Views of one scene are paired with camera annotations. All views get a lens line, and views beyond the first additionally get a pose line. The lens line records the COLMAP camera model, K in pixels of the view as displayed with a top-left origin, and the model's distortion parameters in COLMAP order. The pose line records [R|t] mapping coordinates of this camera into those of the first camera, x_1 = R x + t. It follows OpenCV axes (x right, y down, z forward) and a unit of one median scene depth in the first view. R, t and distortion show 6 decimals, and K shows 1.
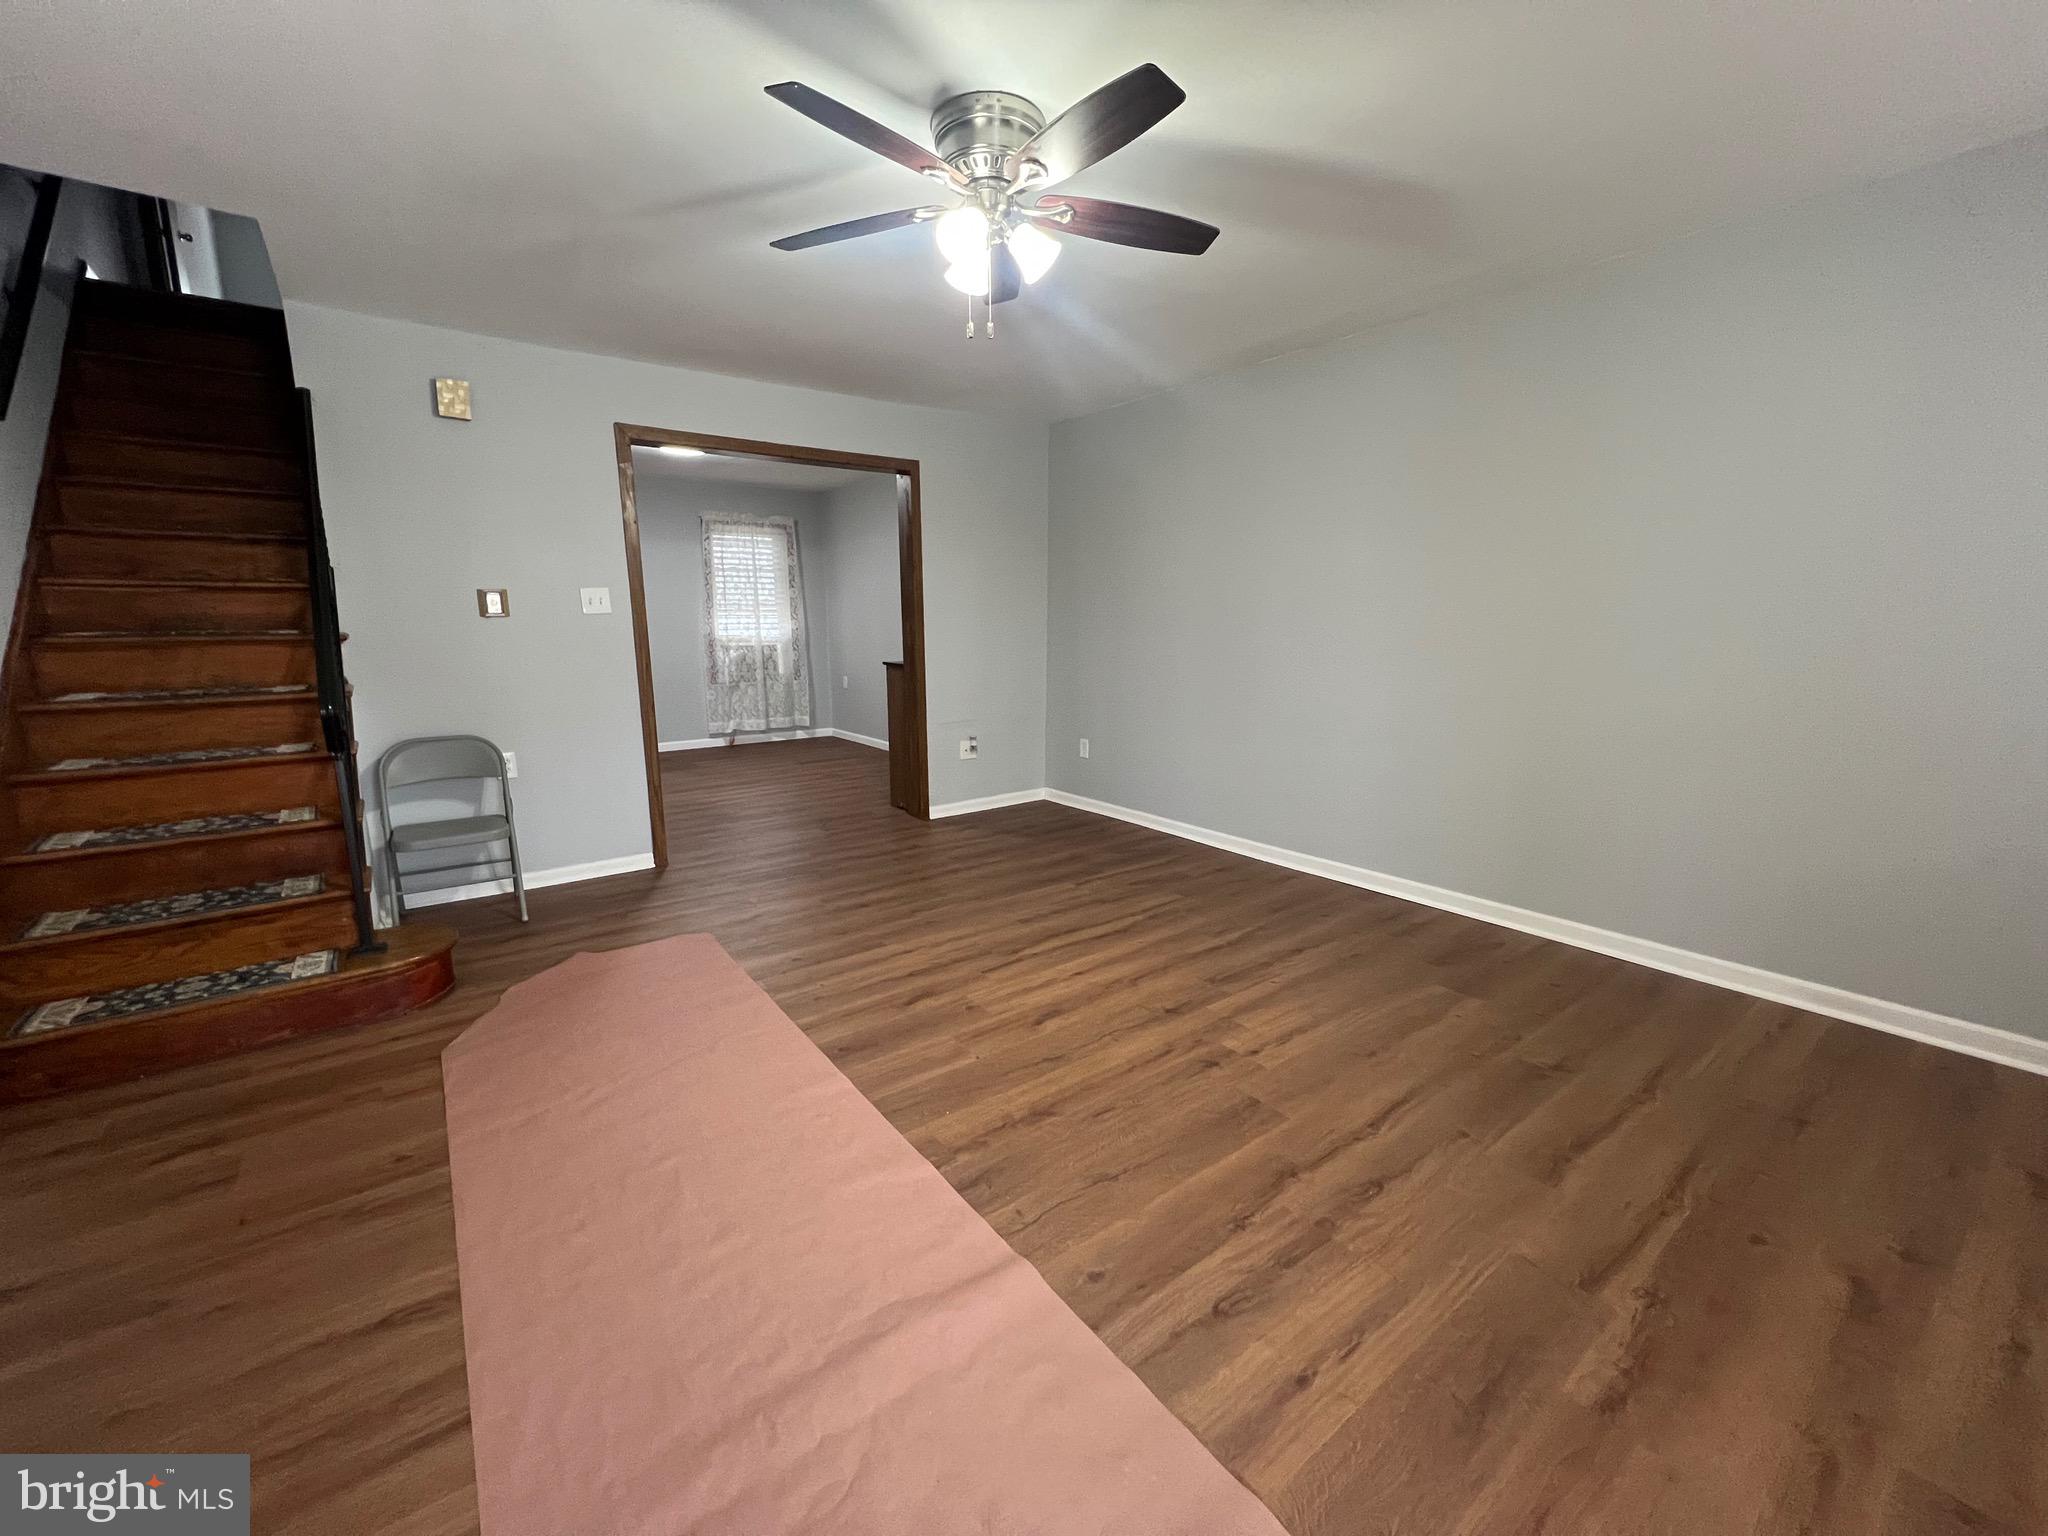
lens RADIAL K [[818.0, 0, 1023.8], [0, 818.0, 763.6], [0, 0, 1]] dist [-0.005420, 0.001750]
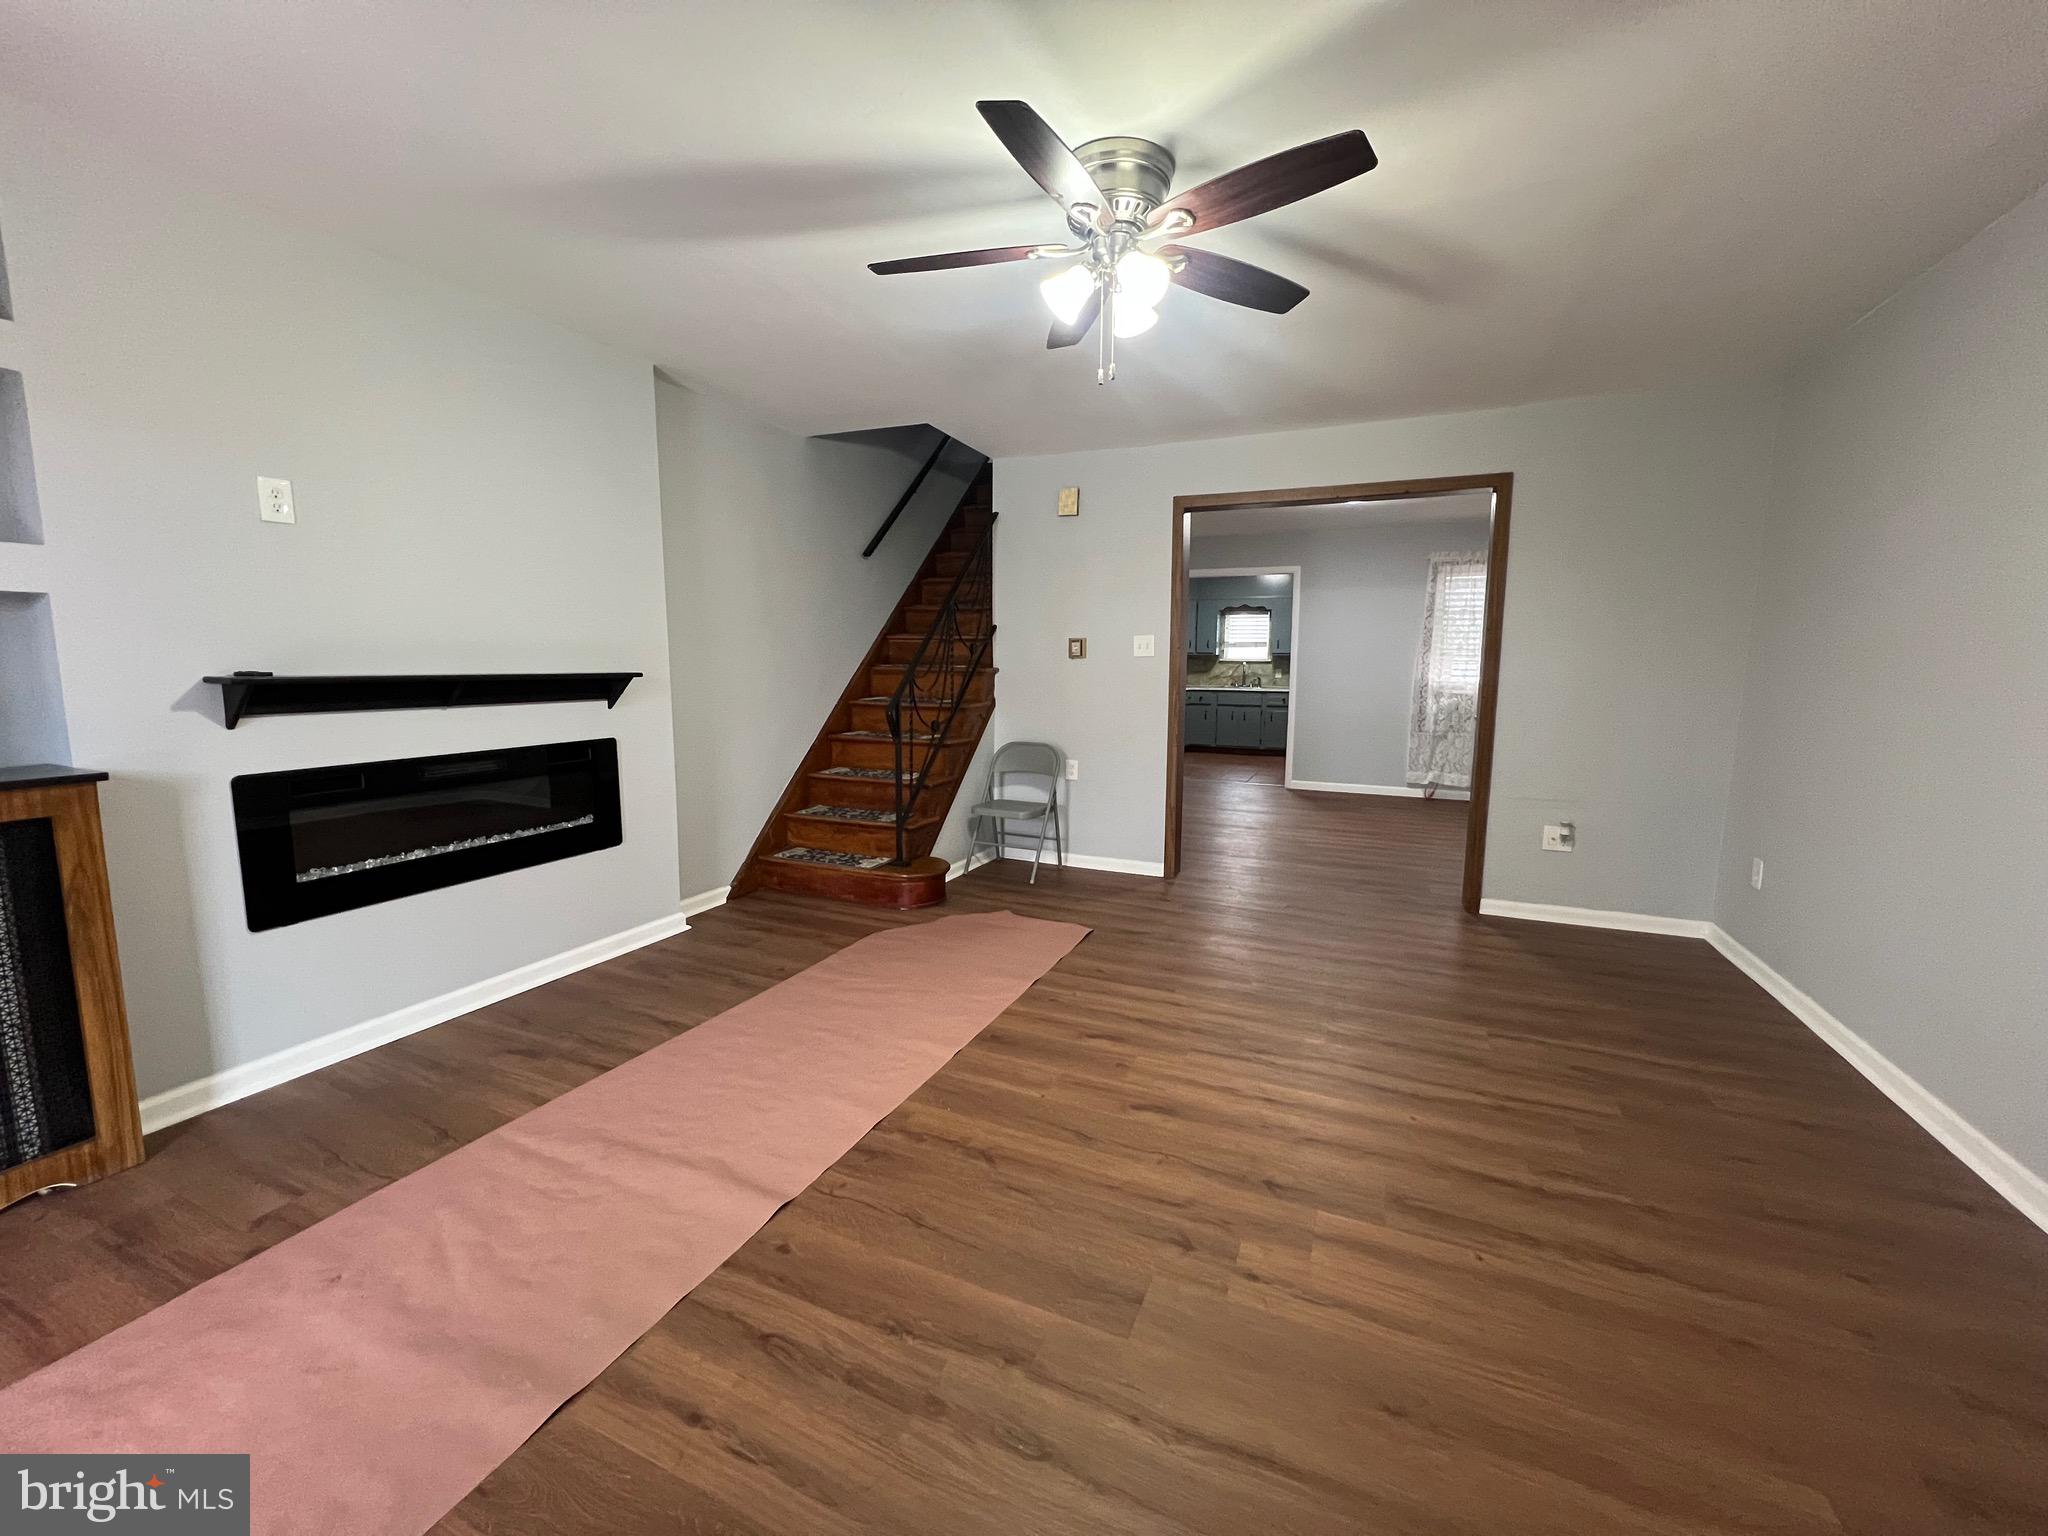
lens RADIAL K [[818.0, 0, 1023.6], [0, 818.0, 764.0], [0, 0, 1]] dist [-0.005420, 0.001750]
pose [[0.485208, 0.117809, -0.866426, 0.637940], [-0.164933, 0.985426, 0.041625, -0.066442], [0.858702, 0.122706, 0.497568, 0.368401]]
